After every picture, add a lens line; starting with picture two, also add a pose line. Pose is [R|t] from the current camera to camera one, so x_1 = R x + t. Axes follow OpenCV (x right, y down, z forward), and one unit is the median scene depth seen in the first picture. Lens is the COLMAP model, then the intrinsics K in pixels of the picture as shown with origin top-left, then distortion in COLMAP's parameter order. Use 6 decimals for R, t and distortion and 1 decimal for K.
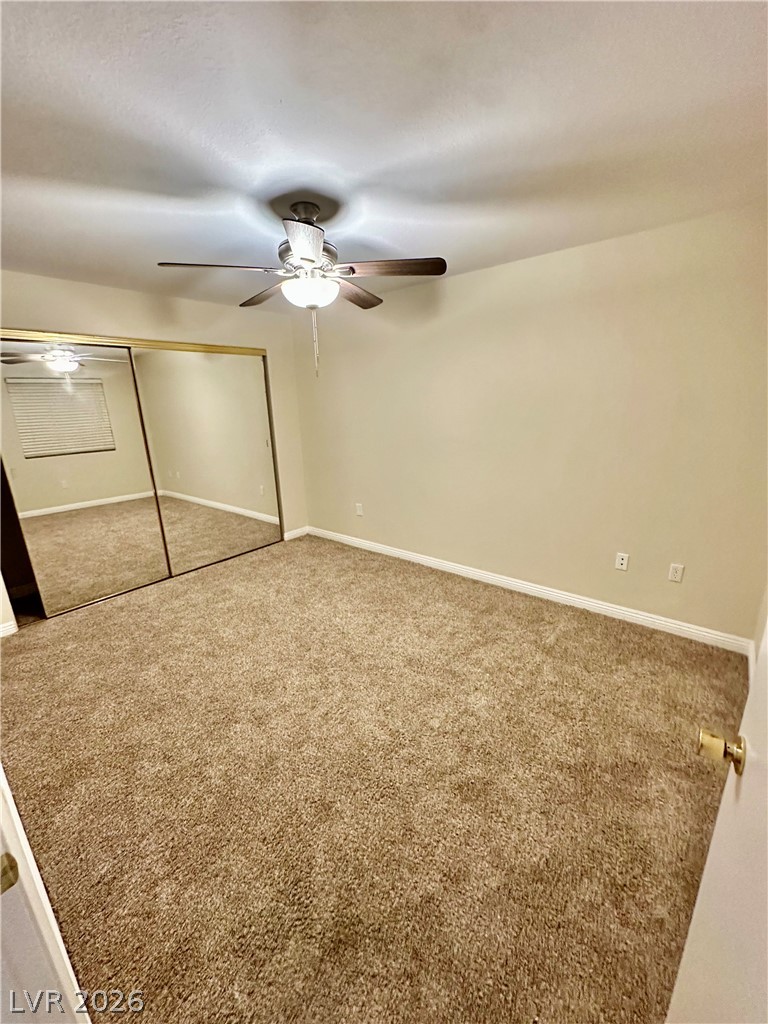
lens RADIAL K [[403.8, 0, 384.0], [0, 403.8, 512.0], [0, 0, 1]] dist [-0.000166, 0.000059]
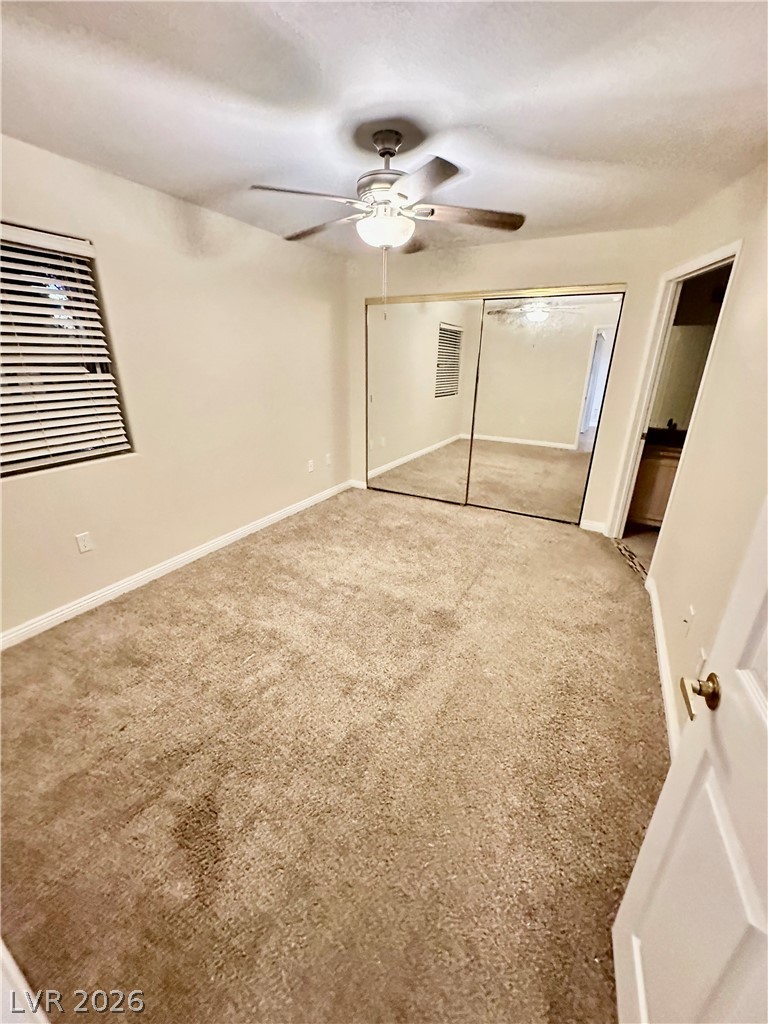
lens RADIAL K [[408.7, 0, 384.0], [0, 408.7, 512.0], [0, 0, 1]] dist [-0.003764, 0.000436]
pose [[0.971682, -0.045632, 0.231844, -0.457473], [0.021468, 0.994167, 0.105696, 0.013010], [-0.235314, -0.097726, 0.966994, 0.005419]]
